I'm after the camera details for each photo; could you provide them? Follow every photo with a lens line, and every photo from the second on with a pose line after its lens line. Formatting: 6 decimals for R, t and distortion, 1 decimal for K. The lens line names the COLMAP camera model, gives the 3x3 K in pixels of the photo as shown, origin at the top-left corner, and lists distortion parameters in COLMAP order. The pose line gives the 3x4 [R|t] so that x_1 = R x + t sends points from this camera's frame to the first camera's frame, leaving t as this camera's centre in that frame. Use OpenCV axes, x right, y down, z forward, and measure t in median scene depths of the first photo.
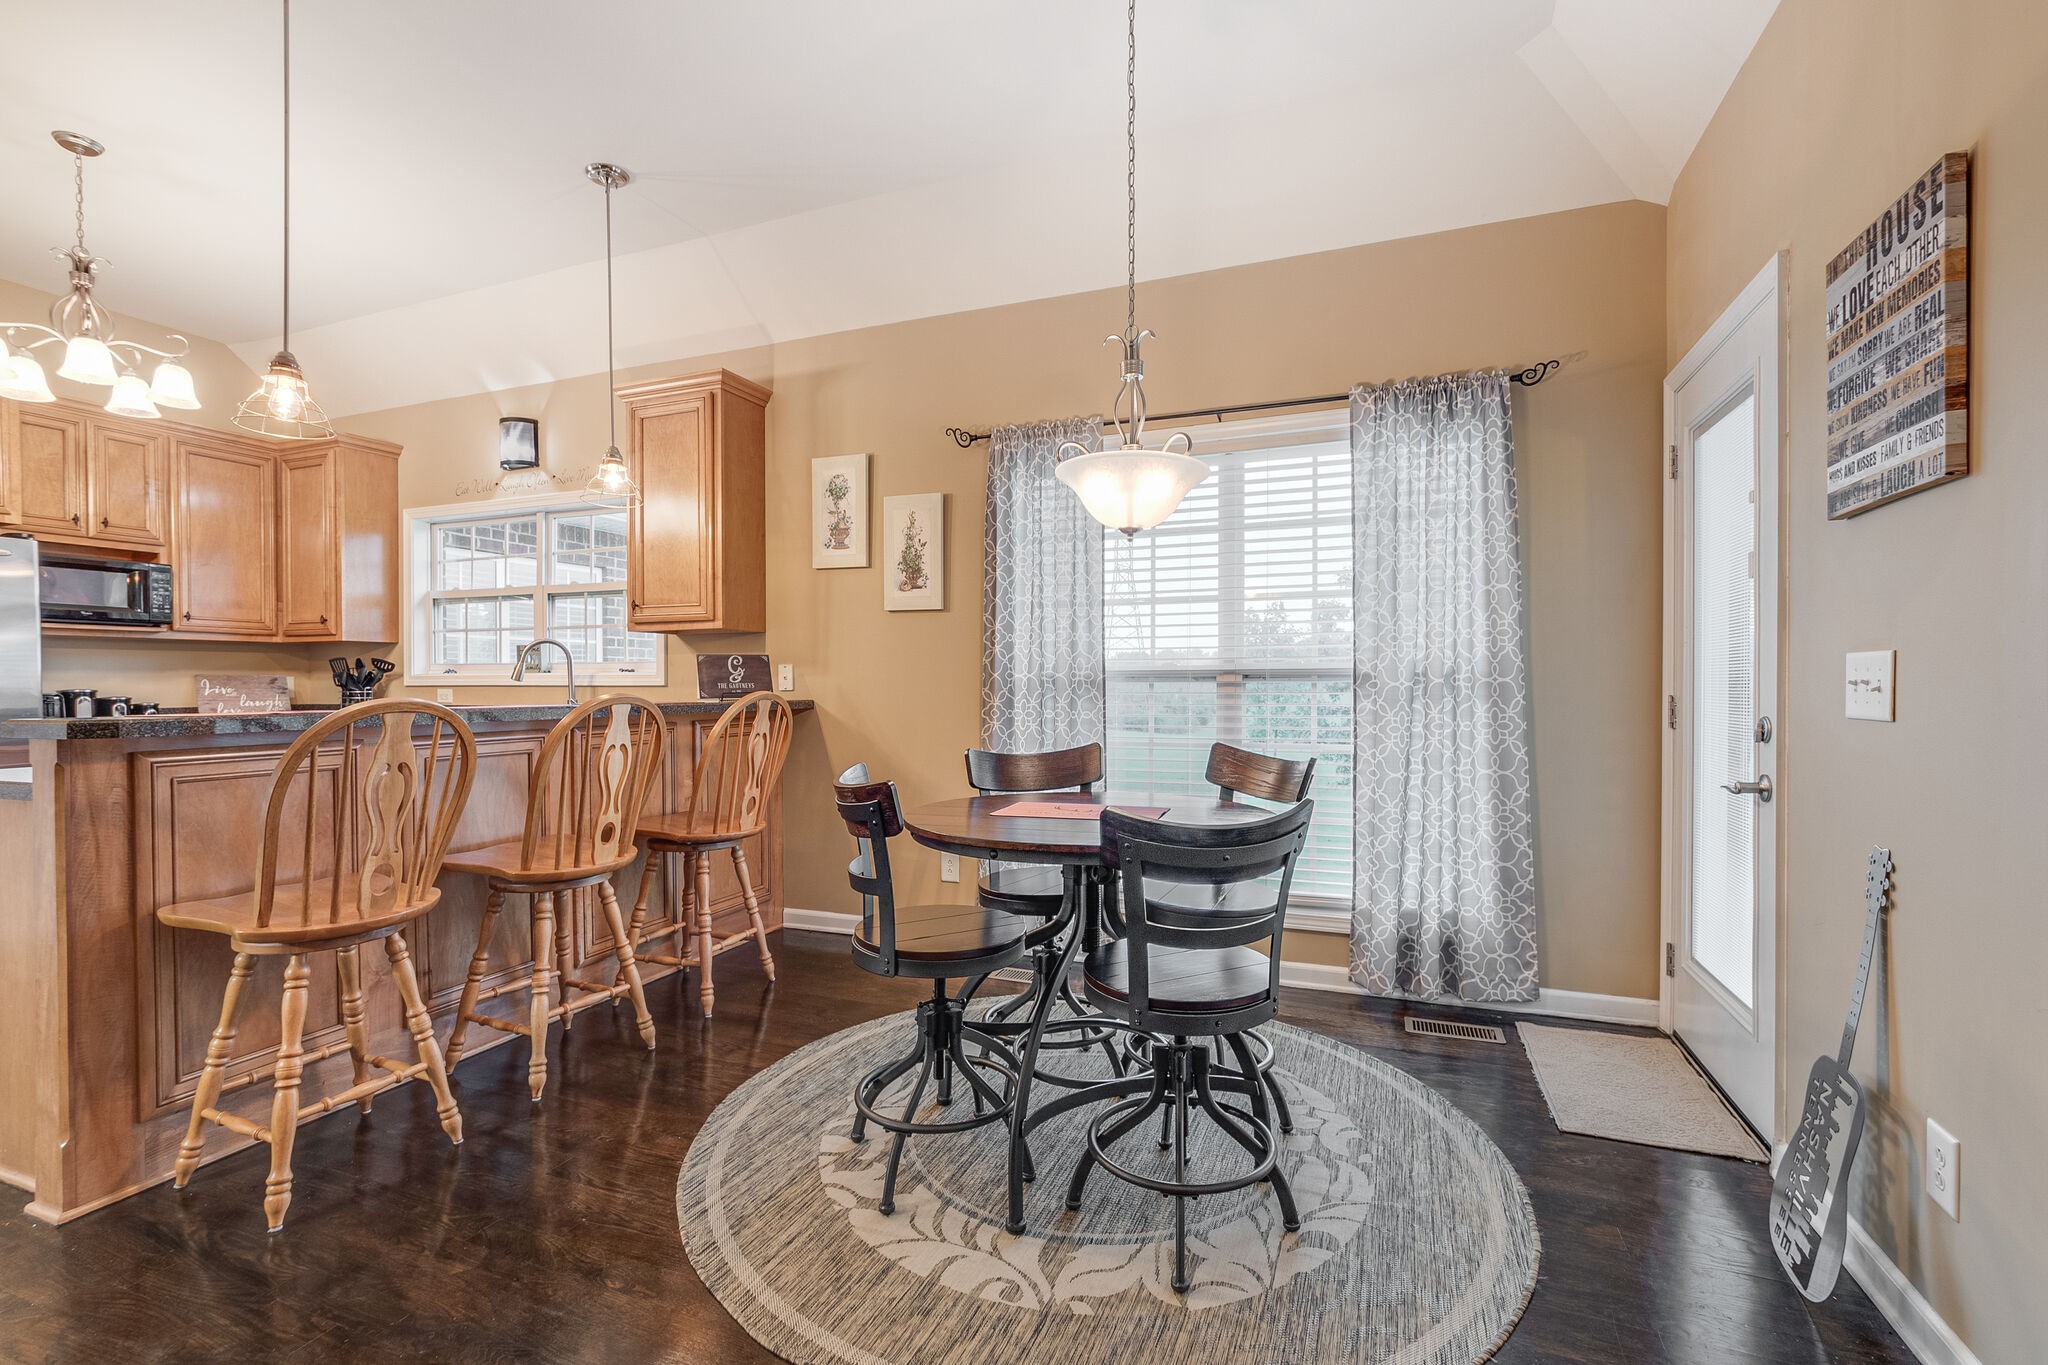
lens RADIAL K [[915.1, 0, 1019.2], [0, 915.1, 694.1], [0, 0, 1]] dist [-0.004552, 0.001164]
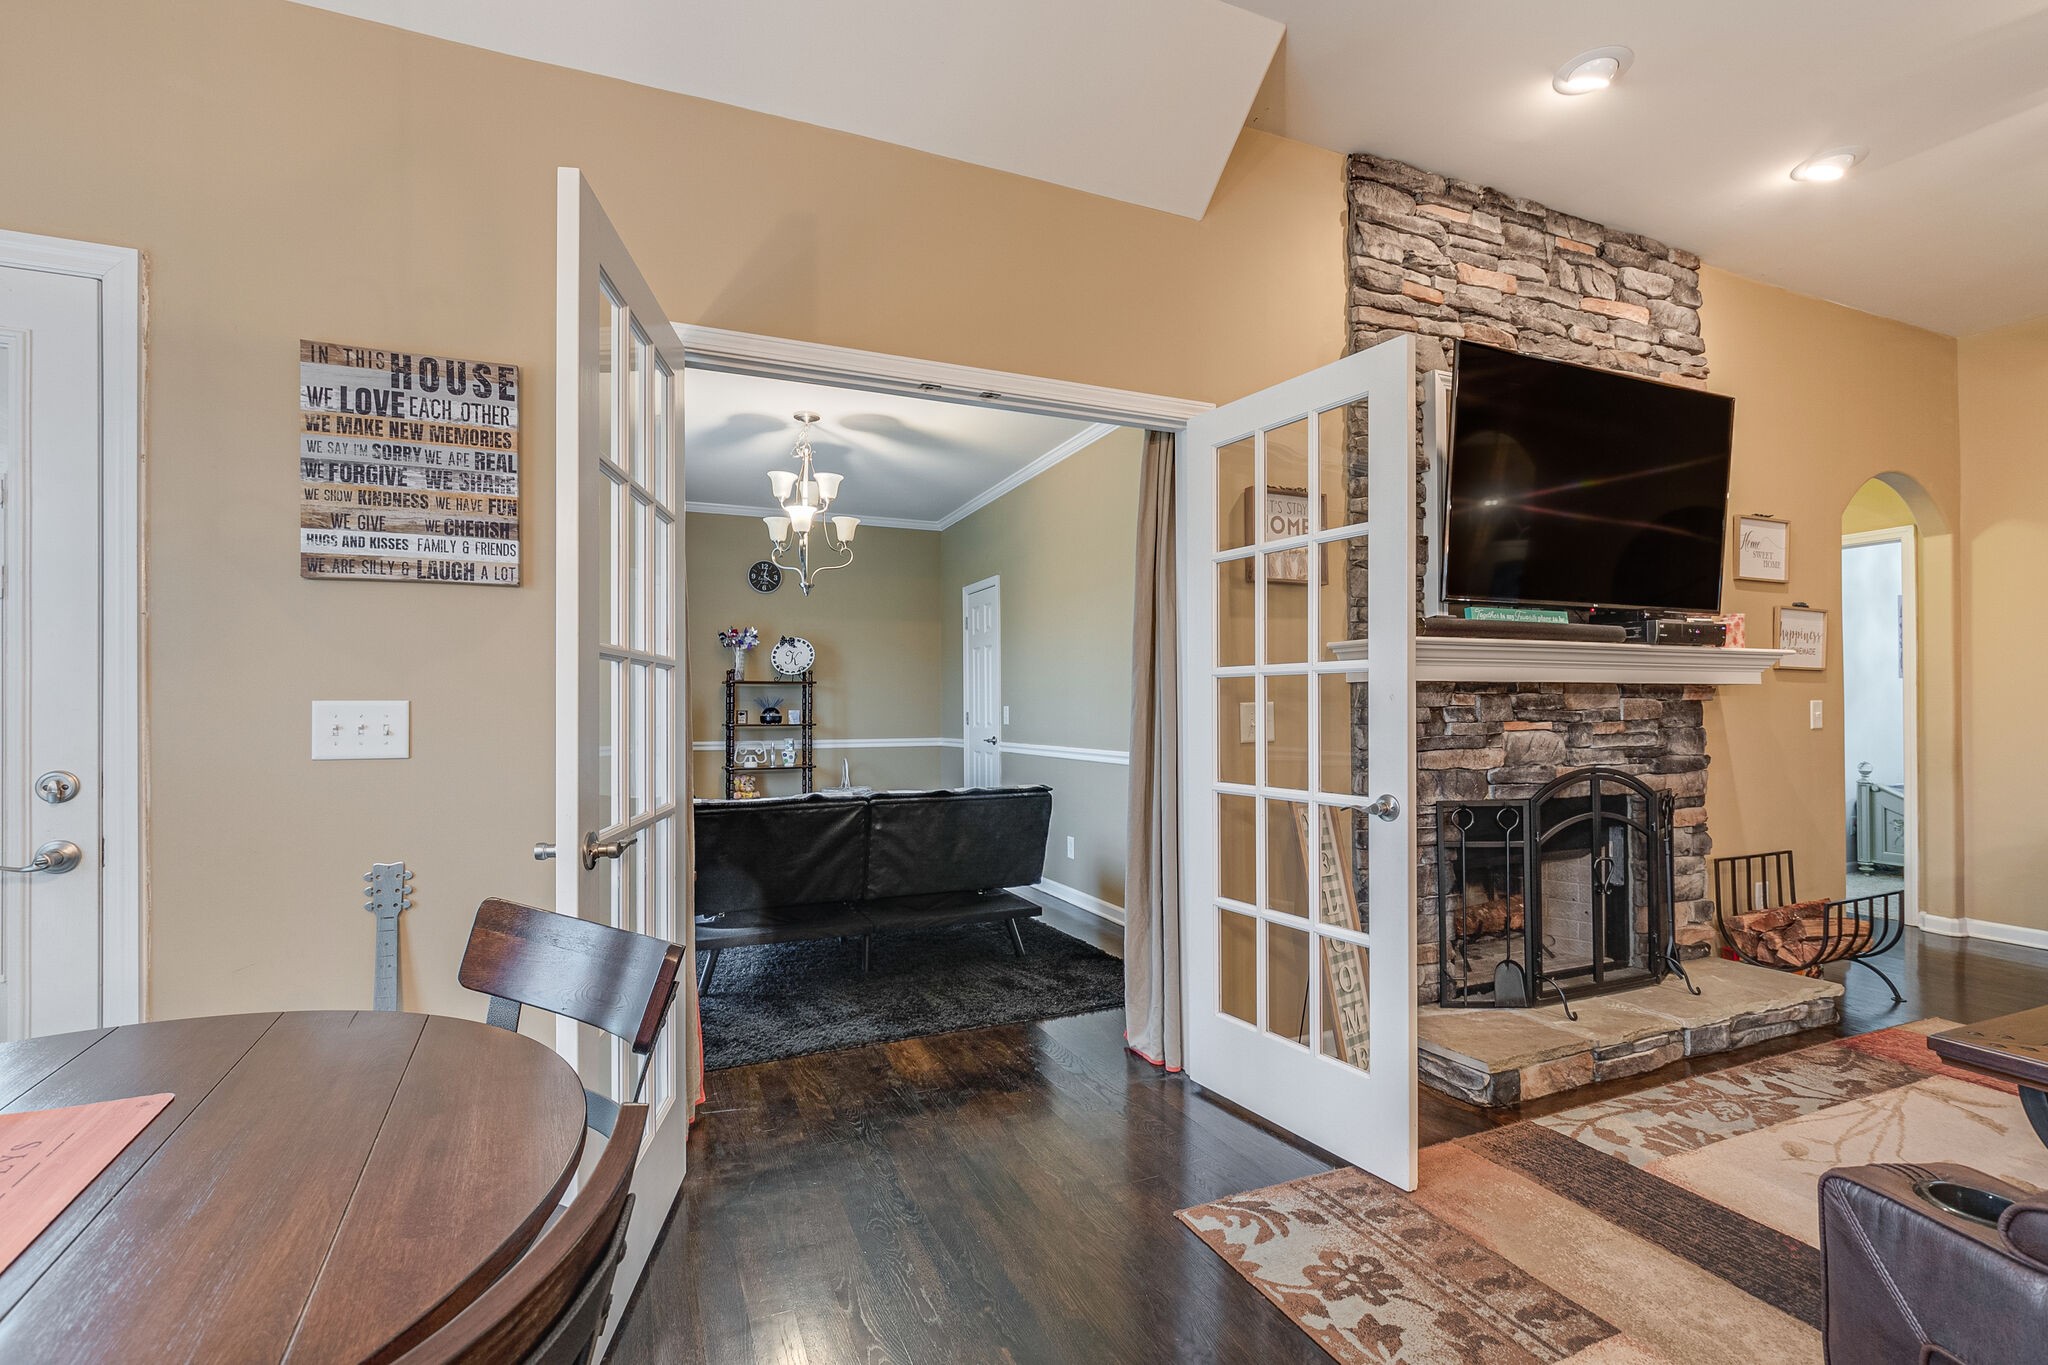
lens RADIAL K [[915.1, 0, 1028.8], [0, 915.1, 696.4], [0, 0, 1]] dist [-0.004552, 0.001164]
pose [[-0.713917, 0.012188, 0.700124, -0.221882], [0.011399, 0.999918, -0.005783, -0.015912], [-0.700137, 0.003852, -0.713998, 0.549734]]
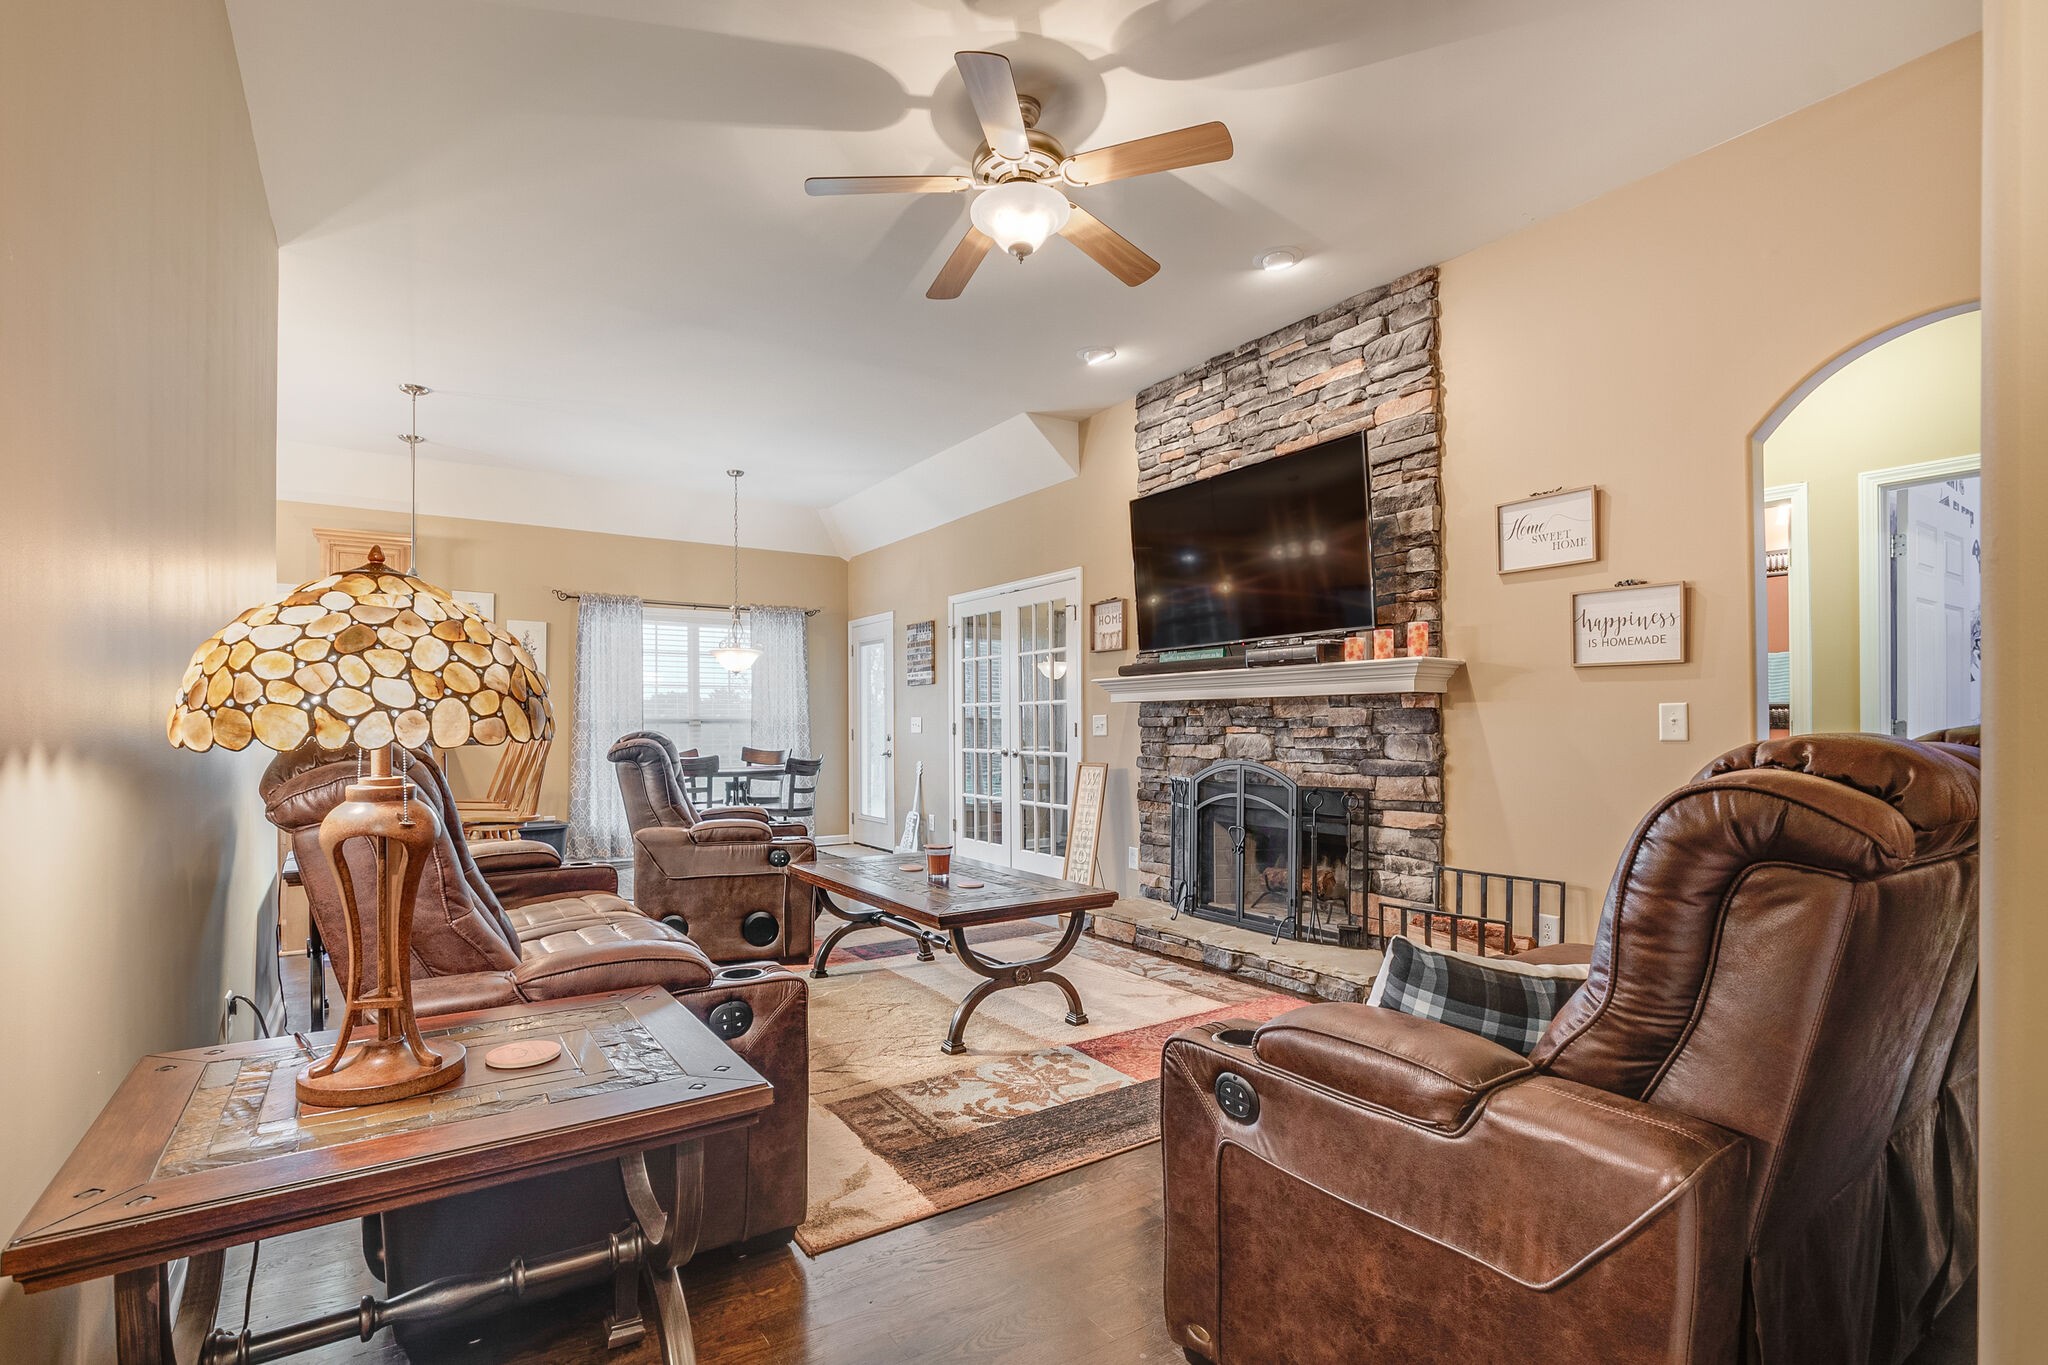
lens RADIAL K [[942.7, 0, 1020.8], [0, 942.7, 716.5], [0, 0, 1]] dist [-0.013155, 0.004628]
pose [[0.547425, 0.009637, 0.836799, -1.148647], [0.009348, 0.999801, -0.017630, 0.014408], [-0.836803, 0.017474, 0.547226, -0.844717]]
